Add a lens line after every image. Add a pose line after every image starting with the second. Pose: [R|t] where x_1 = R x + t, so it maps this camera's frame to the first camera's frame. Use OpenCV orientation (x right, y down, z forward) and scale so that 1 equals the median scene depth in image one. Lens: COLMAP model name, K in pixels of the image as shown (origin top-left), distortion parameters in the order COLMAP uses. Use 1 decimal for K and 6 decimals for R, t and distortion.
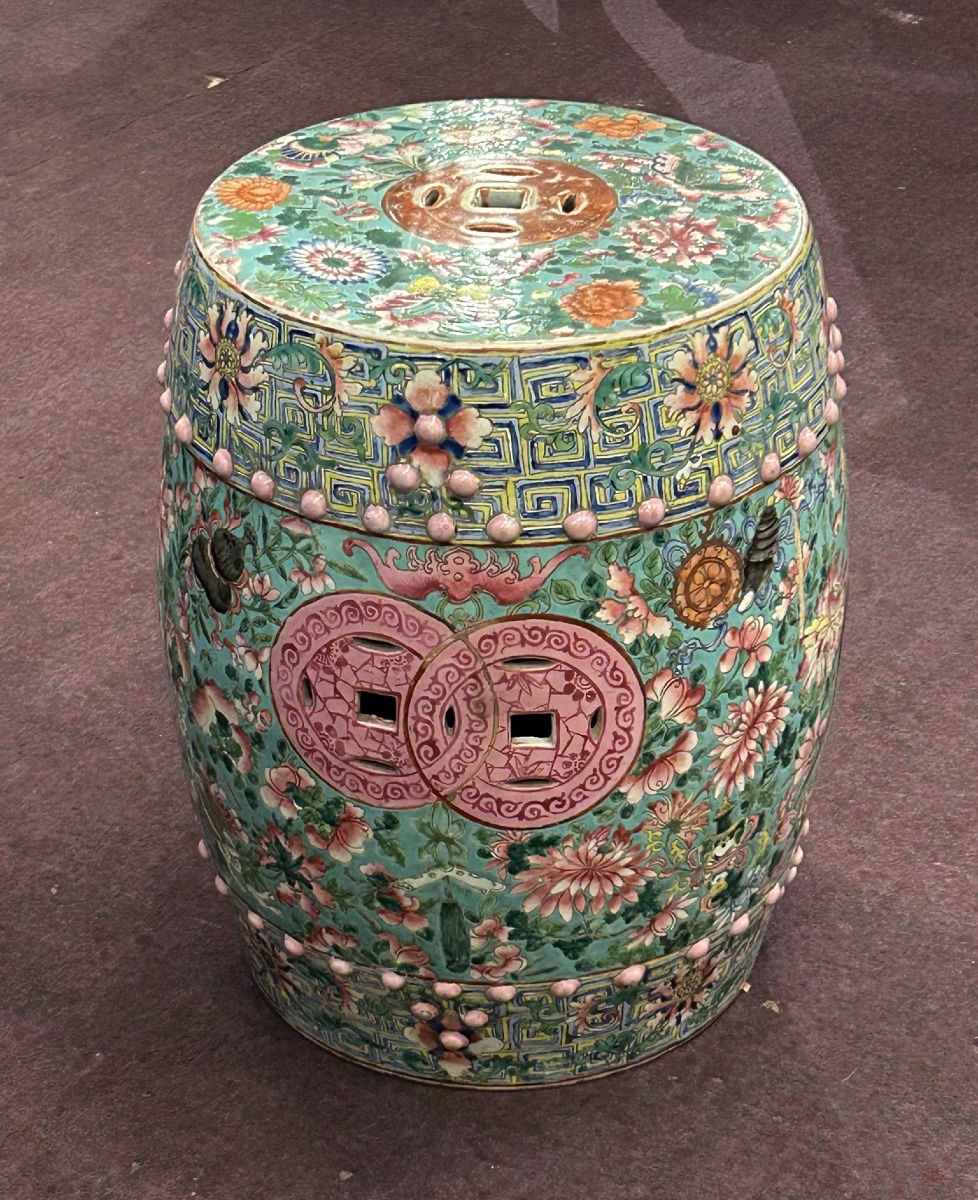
lens RADIAL K [[3025.0, 0, 484.5], [0, 3025.0, 598.9], [0, 0, 1]] dist [0.131342, 0.000000]
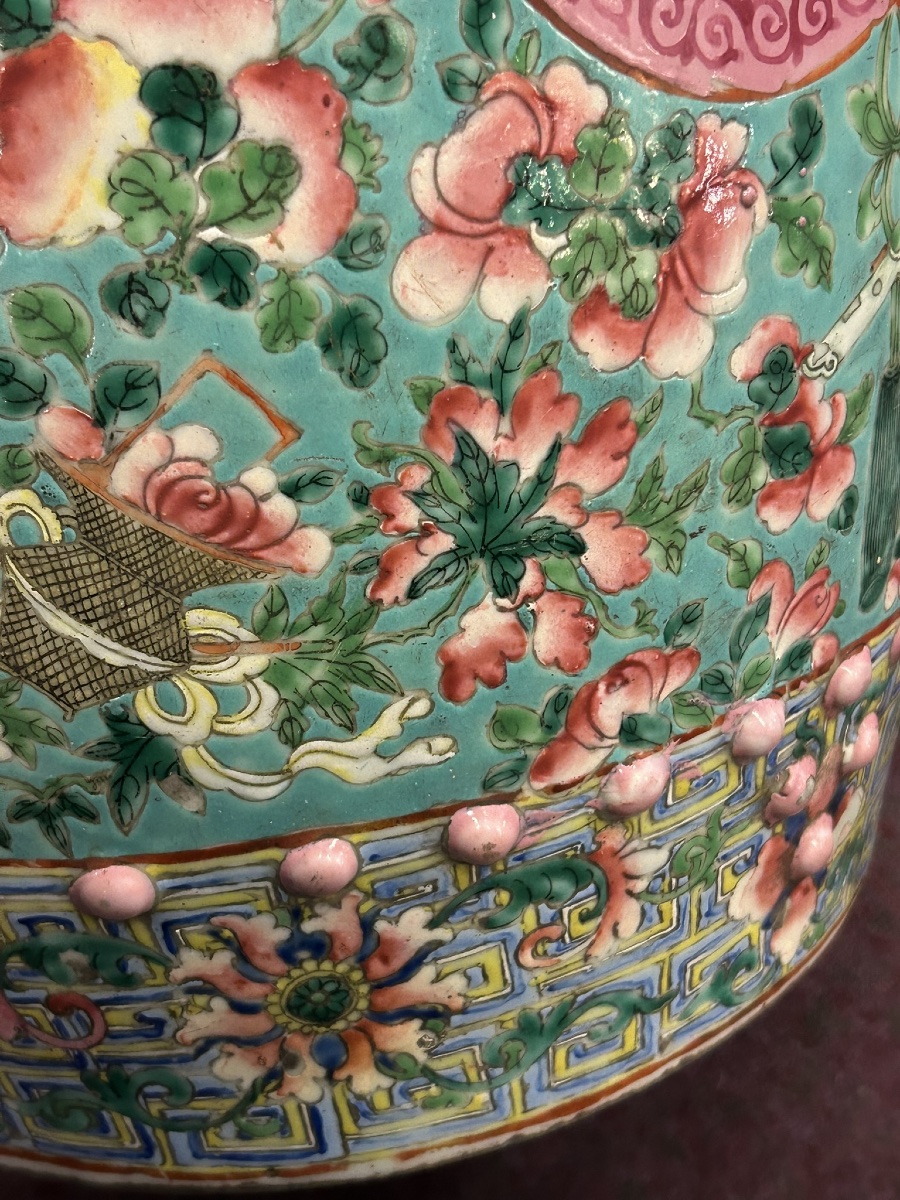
lens RADIAL K [[1744.5, 0, 462.9], [0, 1744.5, 596.8], [0, 0, 1]] dist [0.081994, 0.000000]
pose [[0.535672, -0.363018, 0.762413, -0.222327], [0.543032, 0.839515, 0.018195, 0.093903], [-0.646661, 0.404268, 0.646835, 0.933162]]
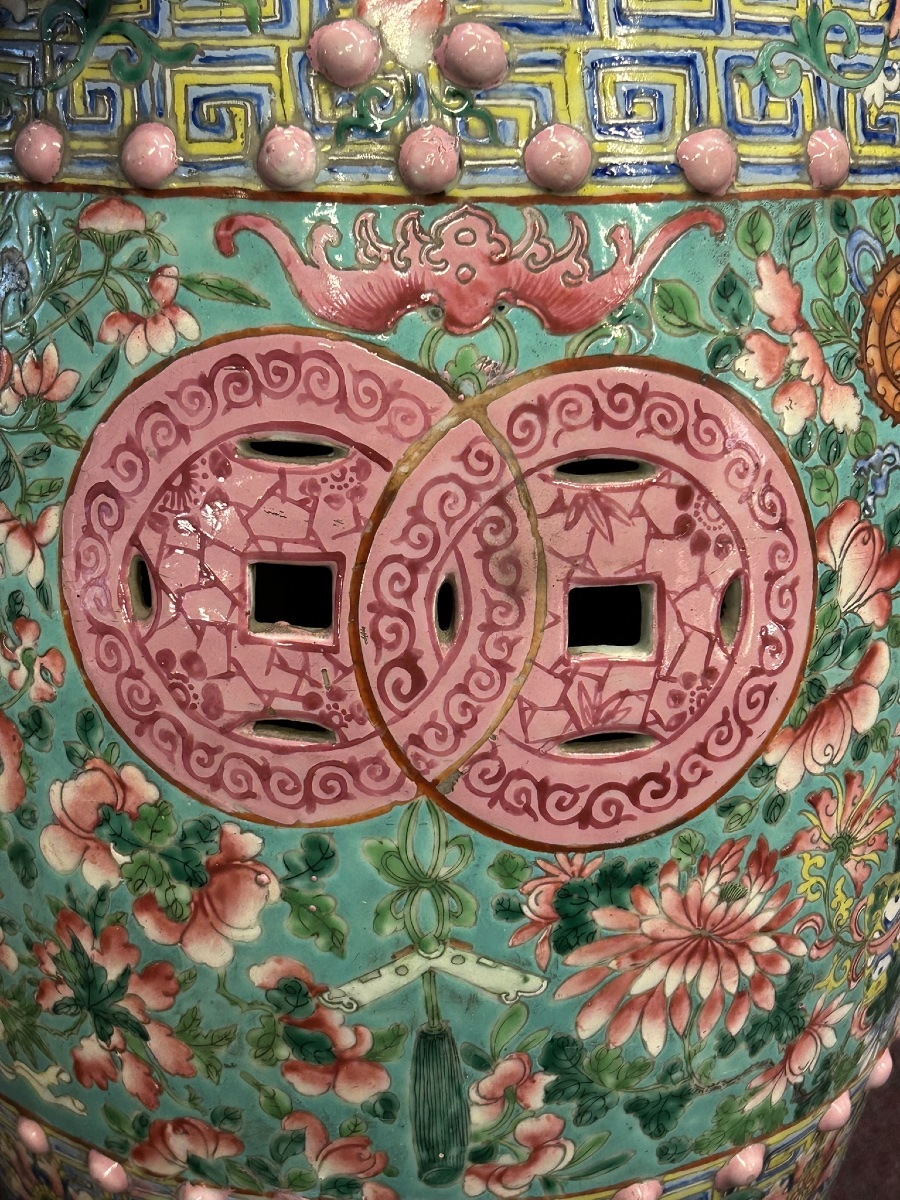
lens RADIAL K [[1744.5, 0, 451.1], [0, 1744.5, 593.8], [0, 0, 1]] dist [0.081994, 0.000000]
pose [[0.983394, -0.033735, 0.178319, -0.059882], [0.079046, 0.964092, -0.253533, 0.107821], [-0.163363, 0.263418, 0.950749, 0.726157]]
